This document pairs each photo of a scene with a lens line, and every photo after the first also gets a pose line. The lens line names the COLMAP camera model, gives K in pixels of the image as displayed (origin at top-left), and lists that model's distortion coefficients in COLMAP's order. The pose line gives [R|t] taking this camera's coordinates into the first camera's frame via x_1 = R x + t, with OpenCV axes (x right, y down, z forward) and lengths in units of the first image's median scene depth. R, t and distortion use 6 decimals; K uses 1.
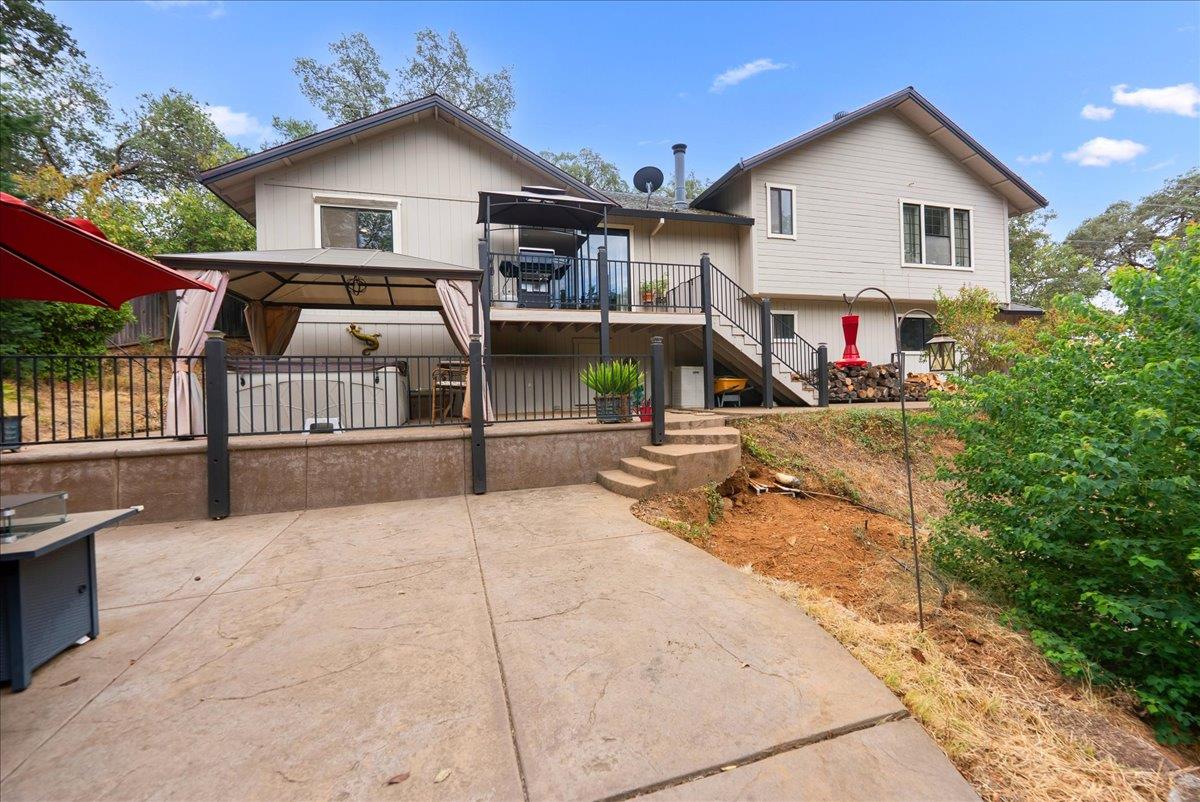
lens RADIAL K [[503.6, 0, 604.8], [0, 503.6, 397.2], [0, 0, 1]] dist [0.000414, -0.000086]
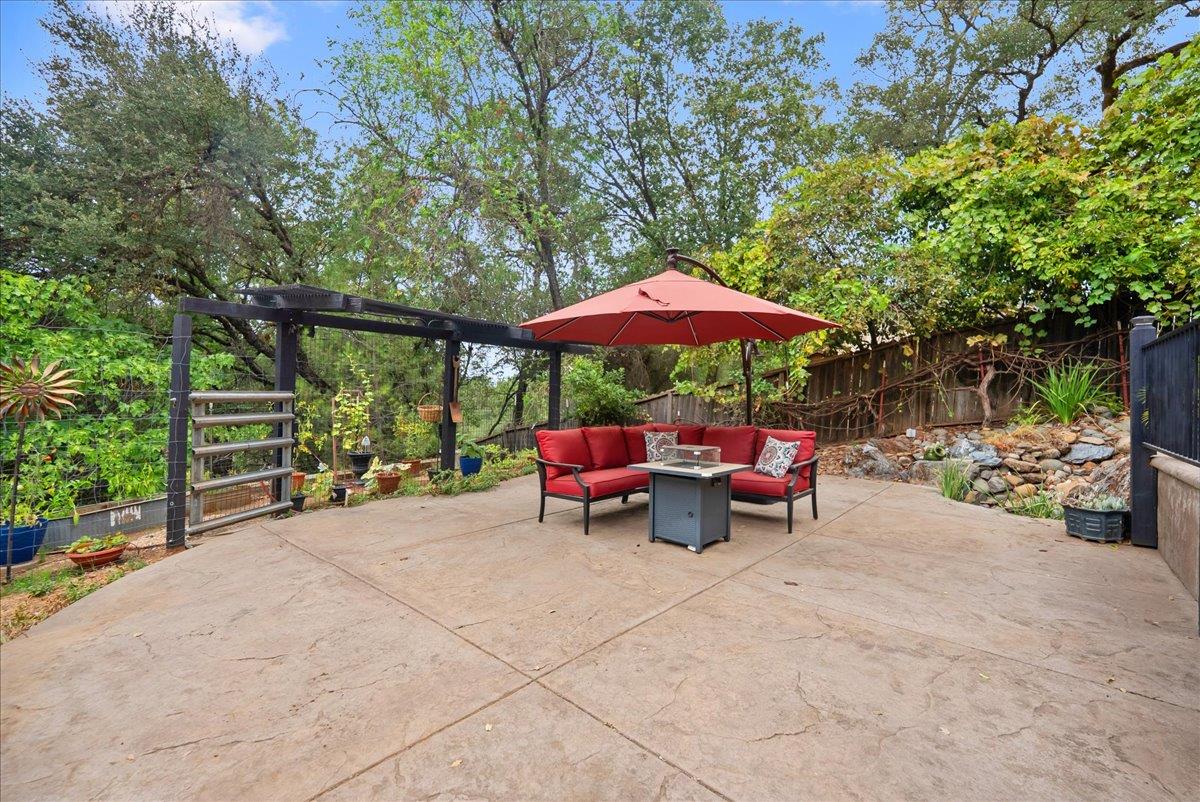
lens RADIAL K [[503.6, 0, 604.8], [0, 503.6, 397.2], [0, 0, 1]] dist [0.000414, -0.000086]
pose [[-0.878081, 0.015319, -0.478268, -0.083002], [0.001137, 0.999551, 0.029928, -0.015941], [0.478511, 0.025736, -0.877704, 2.075933]]
